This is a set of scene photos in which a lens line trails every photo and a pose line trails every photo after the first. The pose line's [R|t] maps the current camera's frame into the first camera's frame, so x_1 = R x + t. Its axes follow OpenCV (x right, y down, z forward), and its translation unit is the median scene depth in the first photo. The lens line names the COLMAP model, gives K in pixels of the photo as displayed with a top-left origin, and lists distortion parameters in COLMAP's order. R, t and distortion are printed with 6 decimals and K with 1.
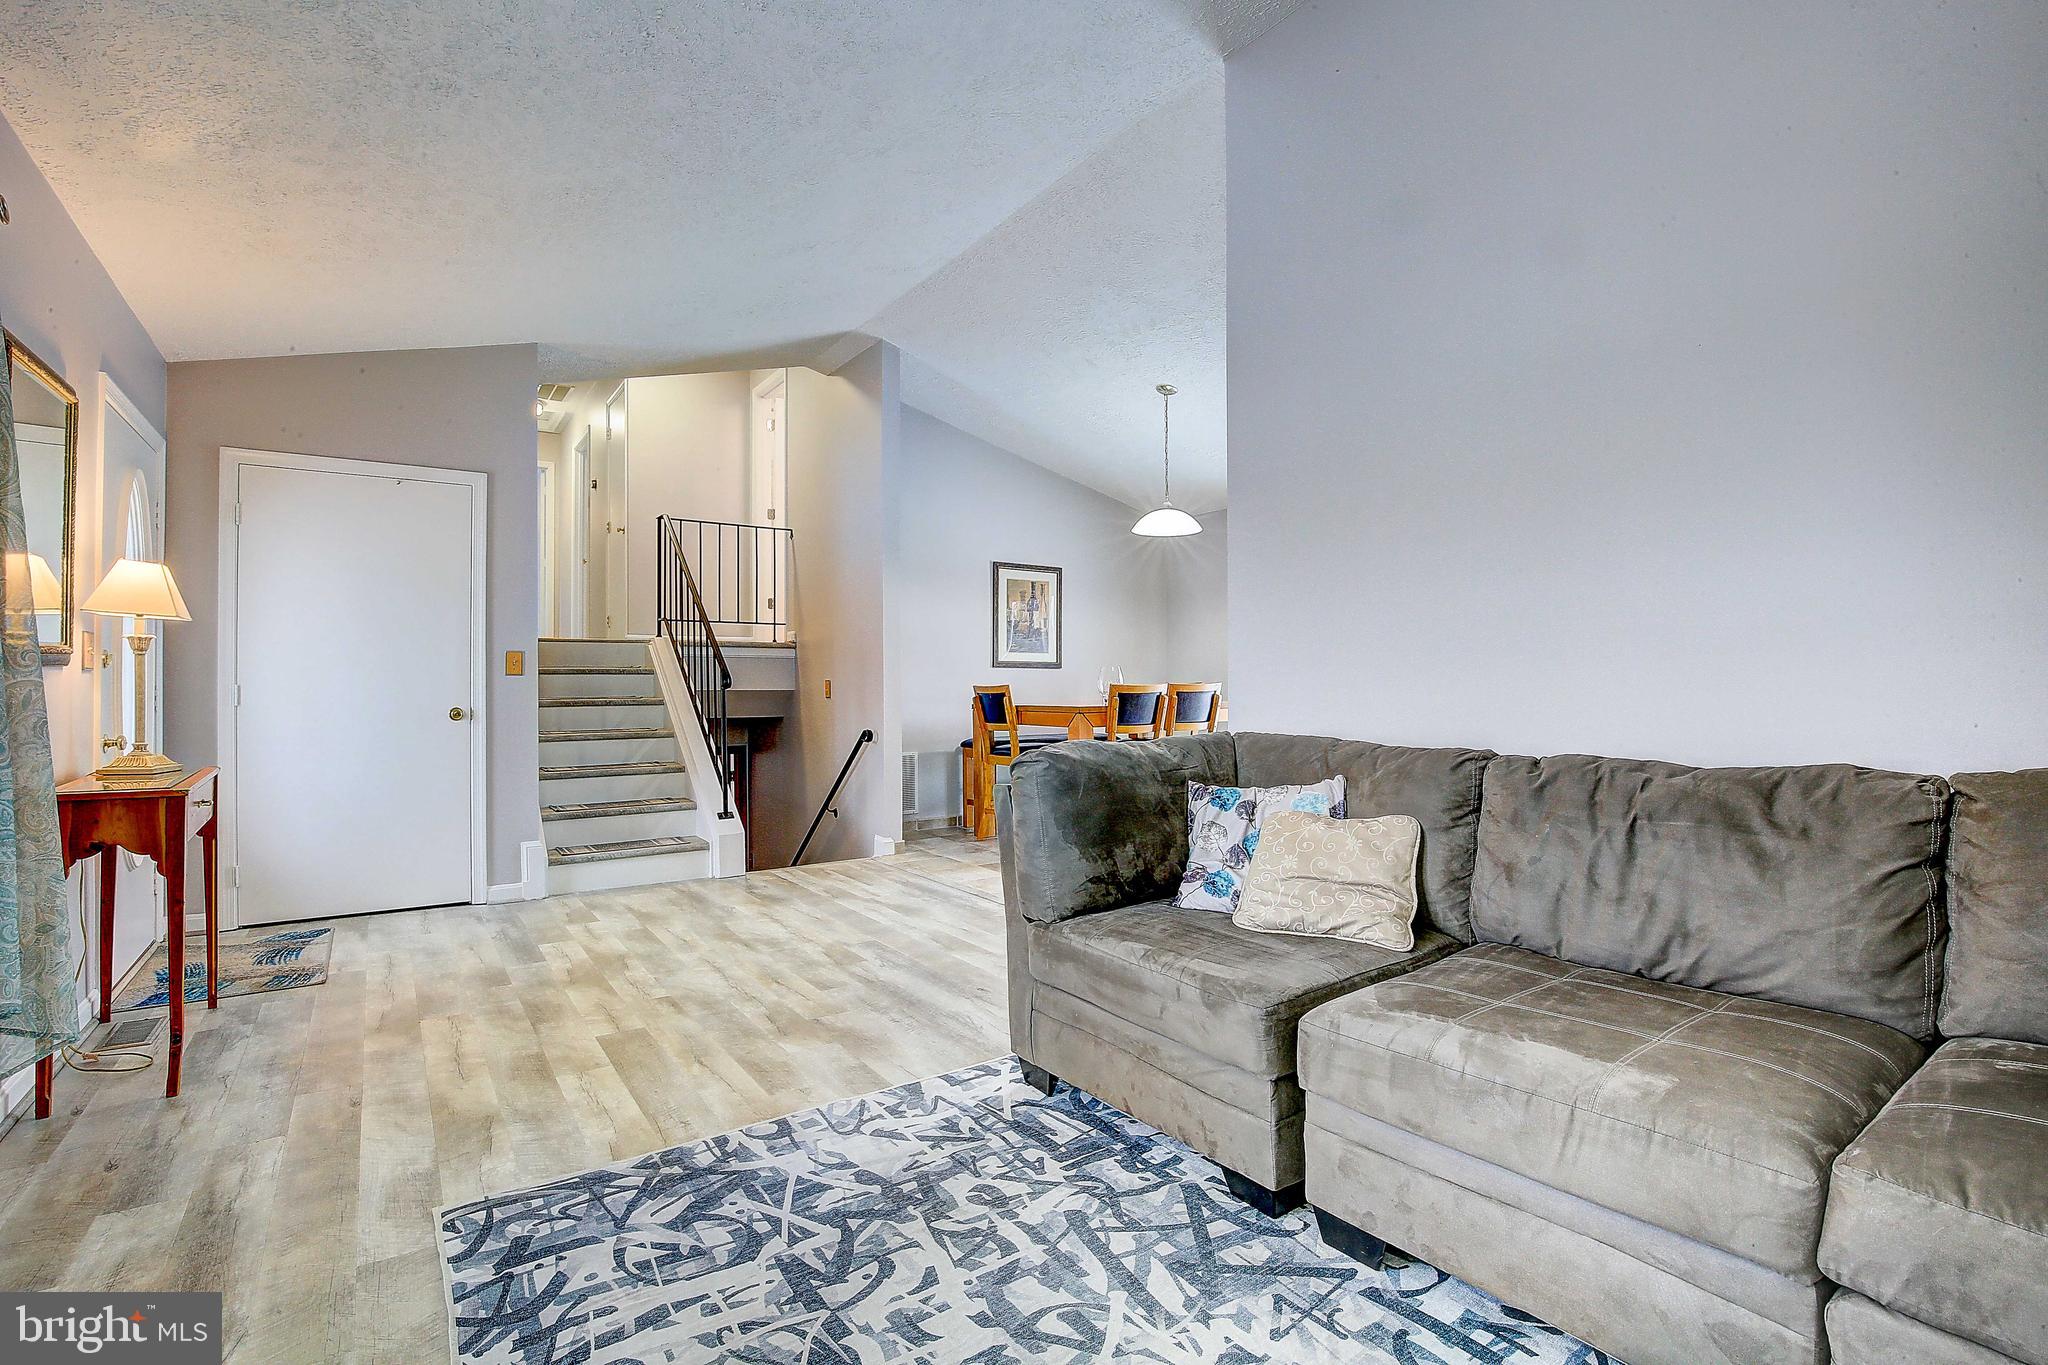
lens RADIAL K [[940.7, 0, 1017.7], [0, 940.7, 661.5], [0, 0, 1]] dist [-0.037293, 0.004408]
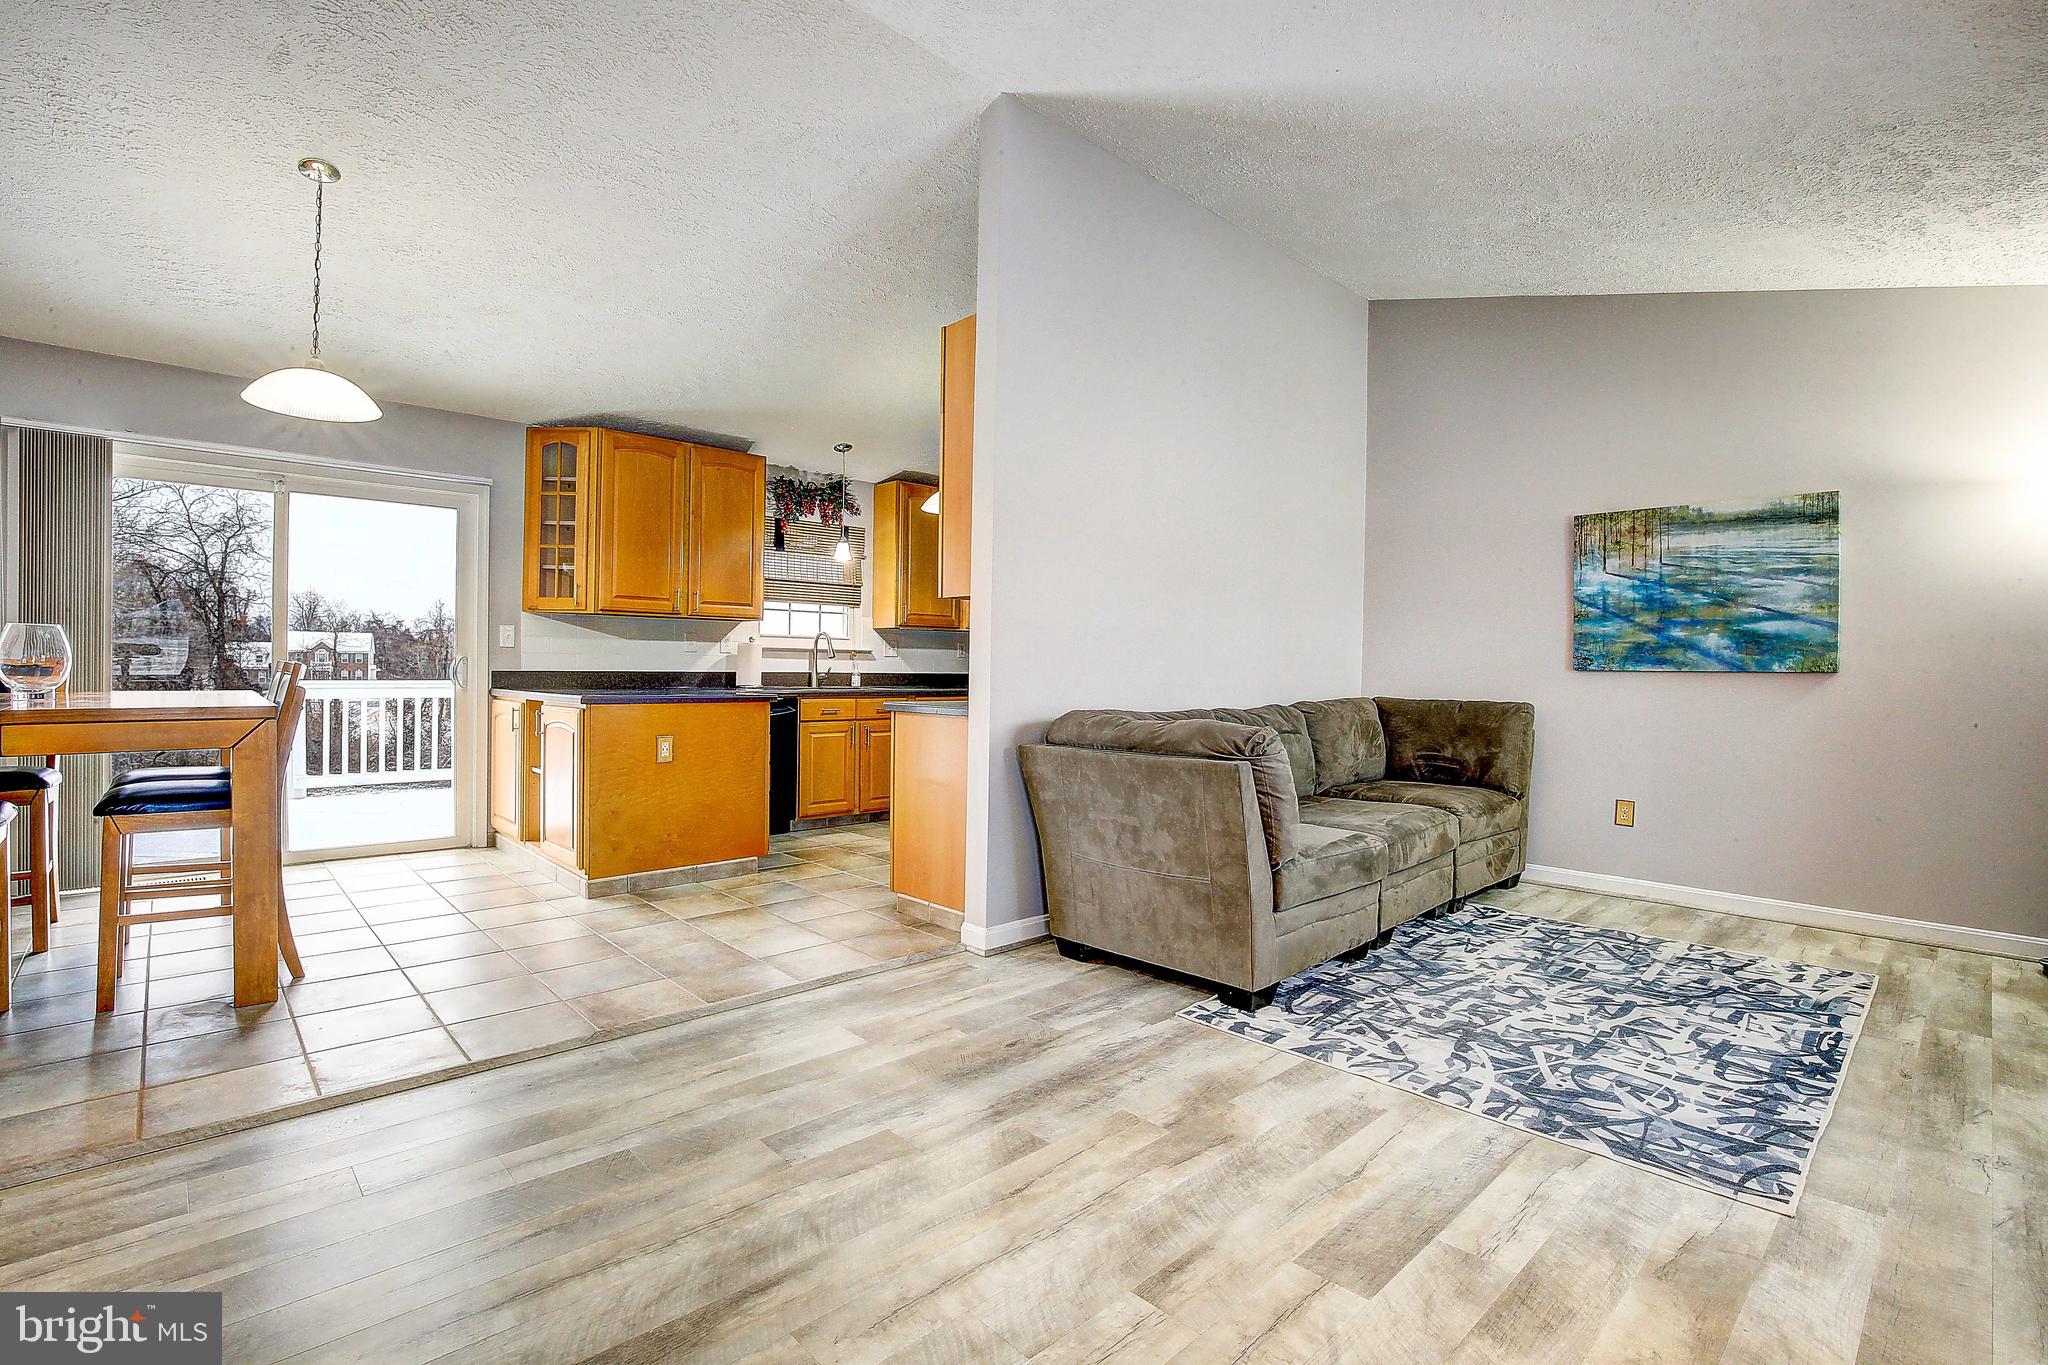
lens RADIAL K [[940.7, 0, 1000.9], [0, 940.7, 671.5], [0, 0, 1]] dist [-0.037293, 0.004408]
pose [[-0.134269, -0.000543, 0.990945, -0.919564], [-0.030633, 0.999524, -0.003603, 0.032255], [-0.990471, -0.030839, -0.134222, 1.231365]]
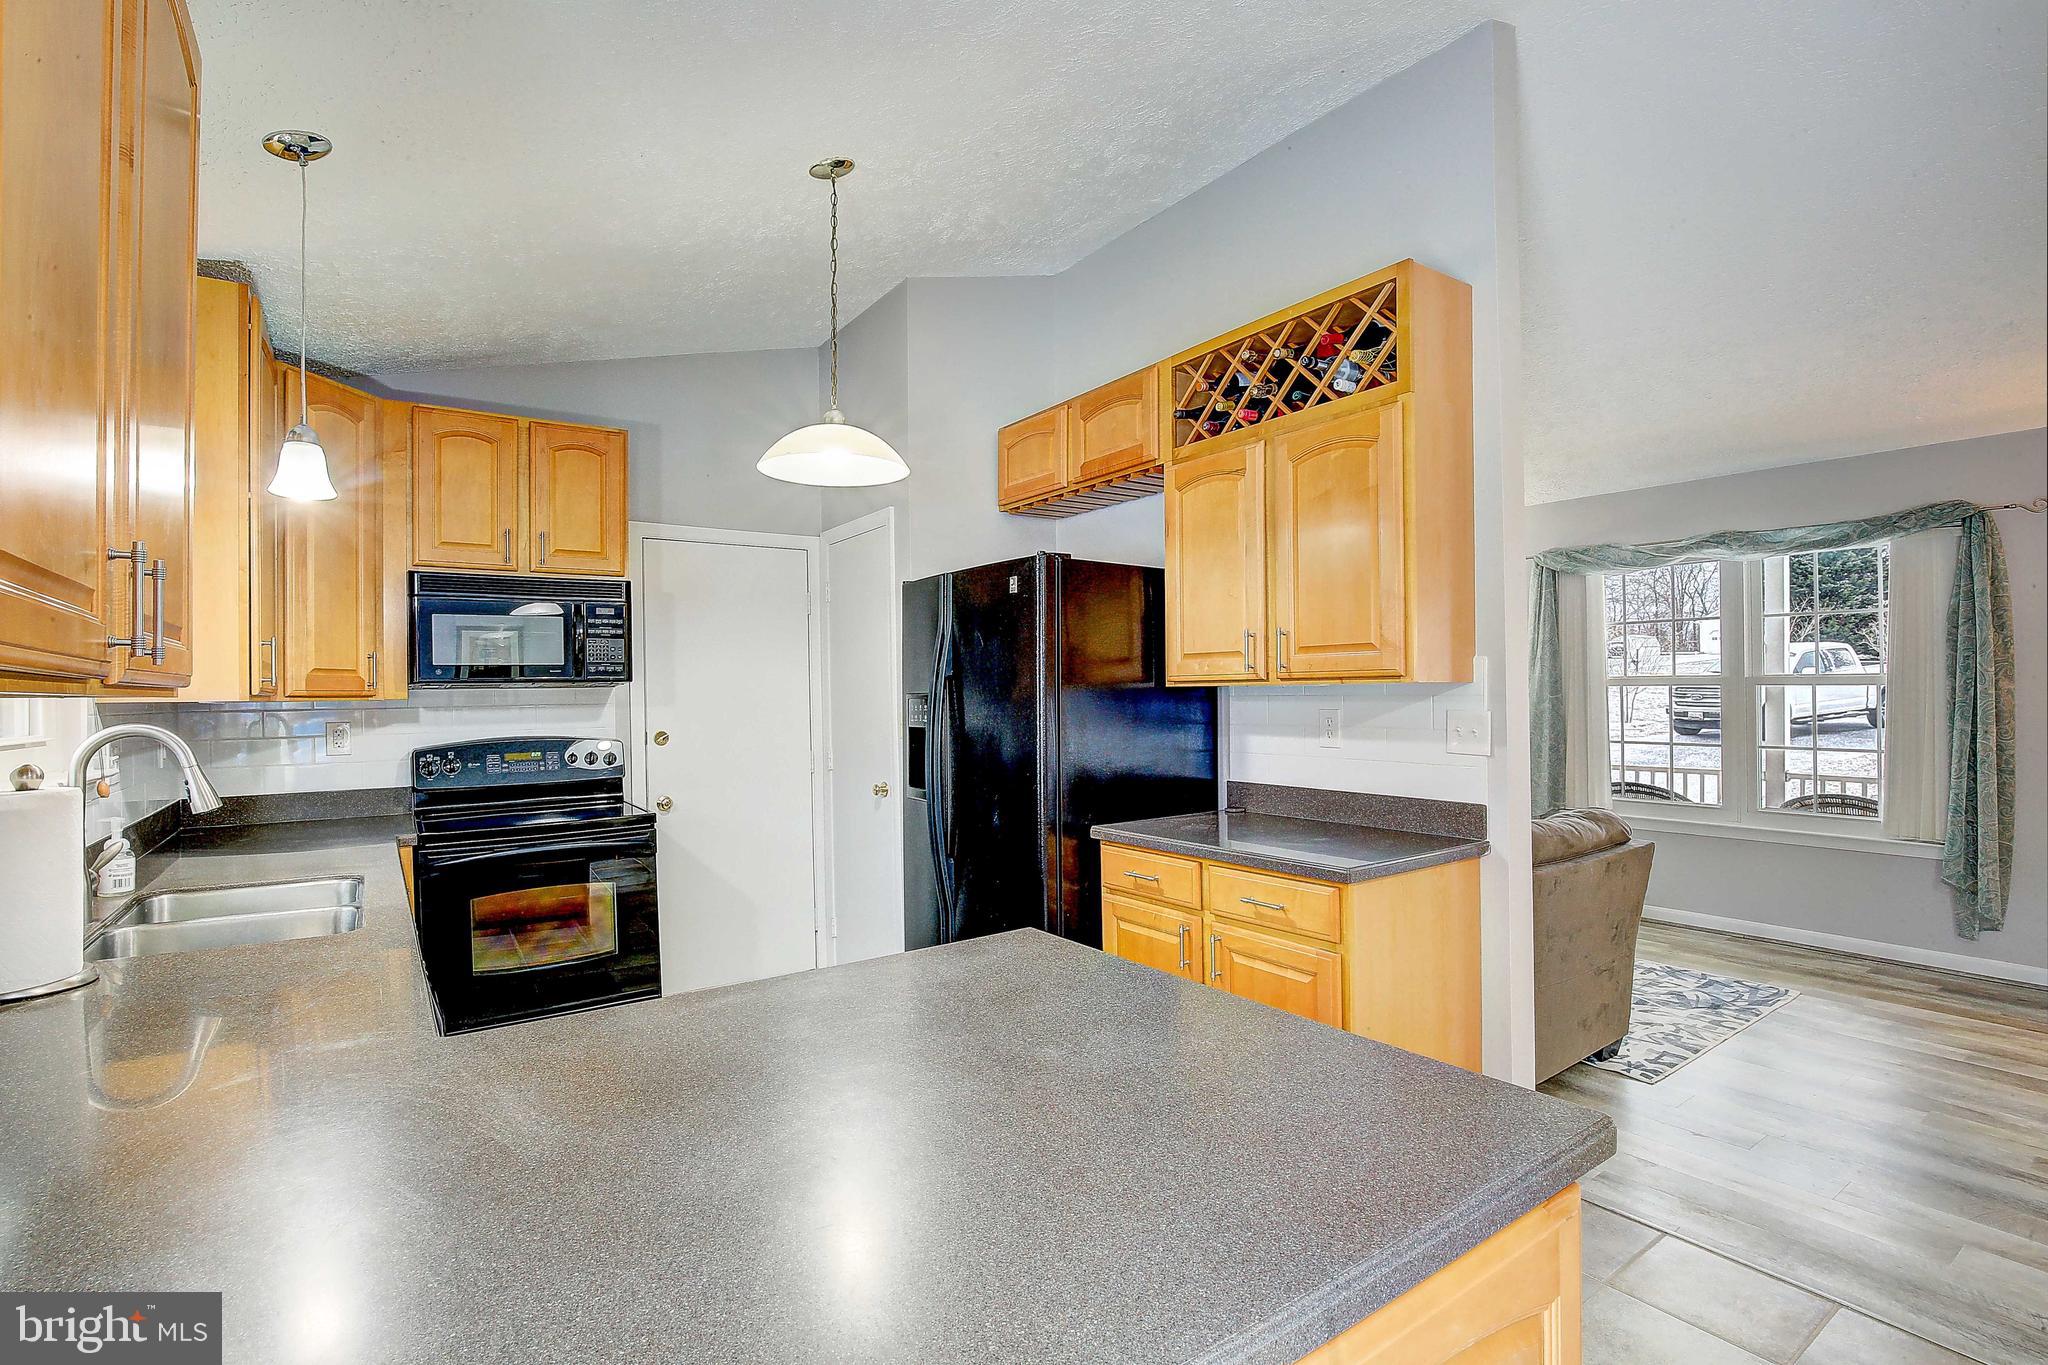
lens RADIAL K [[940.7, 0, 1008.7], [0, 940.7, 689.2], [0, 0, 1]] dist [-0.037293, 0.004408]
pose [[-0.999736, 0.021470, 0.008158, 0.719560], [0.021285, 0.999527, -0.022215, -0.056908], [-0.008631, -0.022036, -0.999720, 1.957161]]
